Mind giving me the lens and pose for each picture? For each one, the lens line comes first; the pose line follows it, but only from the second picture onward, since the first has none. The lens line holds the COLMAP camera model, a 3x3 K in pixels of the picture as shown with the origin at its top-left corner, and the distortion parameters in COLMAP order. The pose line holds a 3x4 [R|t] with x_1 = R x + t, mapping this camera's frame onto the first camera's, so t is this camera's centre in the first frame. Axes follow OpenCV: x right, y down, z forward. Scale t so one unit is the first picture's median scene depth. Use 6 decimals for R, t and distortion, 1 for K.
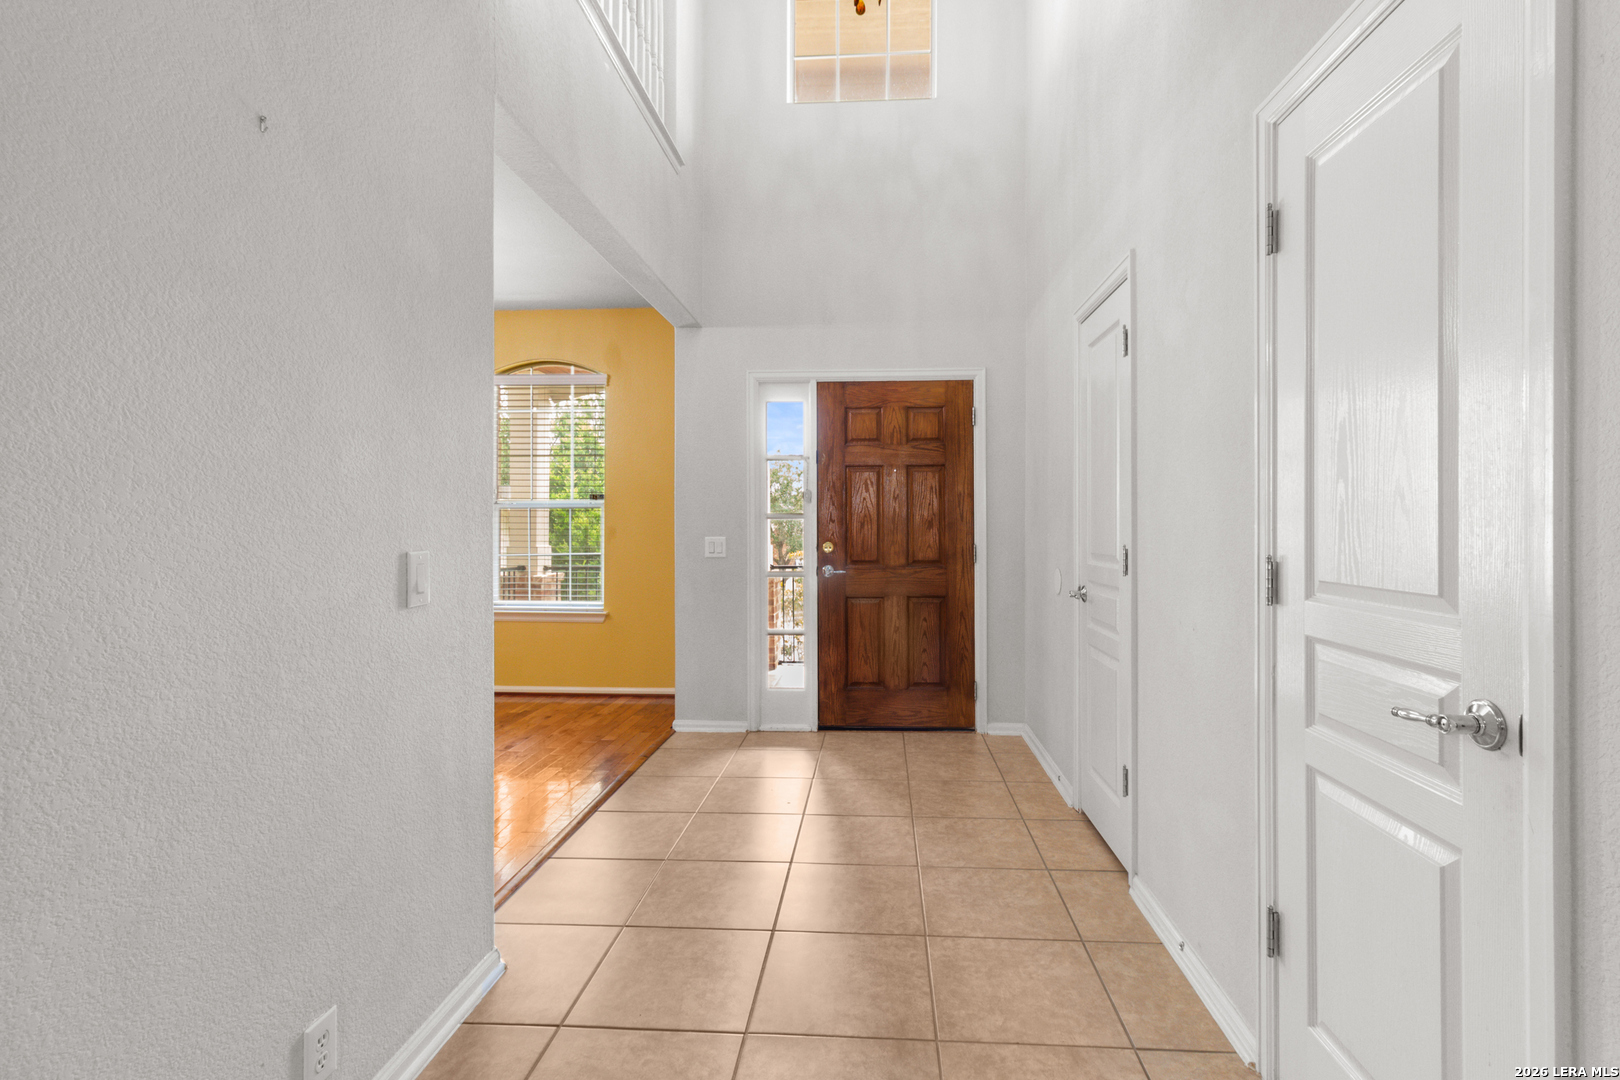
lens RADIAL K [[759.9, 0, 839.2], [0, 759.9, 522.6], [0, 0, 1]] dist [0.002894, 0.000571]
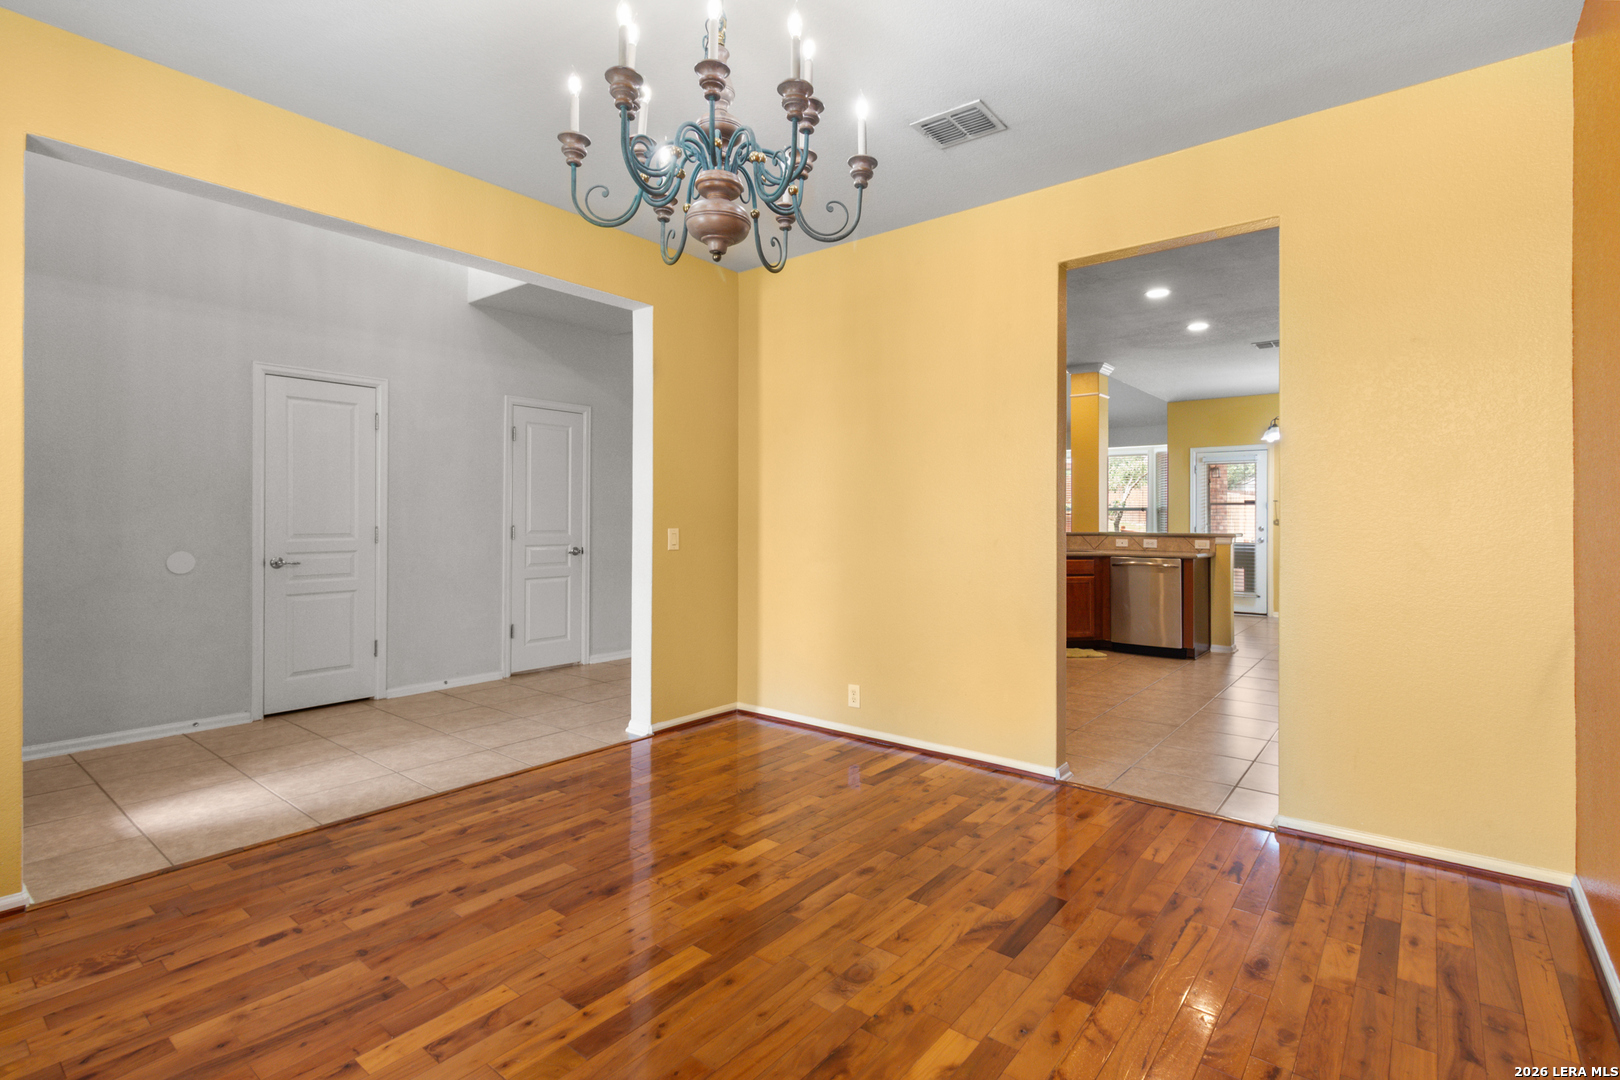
lens RADIAL K [[763.7, 0, 829.6], [0, 763.7, 517.3], [0, 0, 1]] dist [0.003490, 0.000635]
pose [[-0.829426, -0.000740, 0.558617, -0.755326], [-0.004806, 0.999972, -0.005810, 0.003559], [-0.558597, -0.007503, -0.829406, 0.883959]]
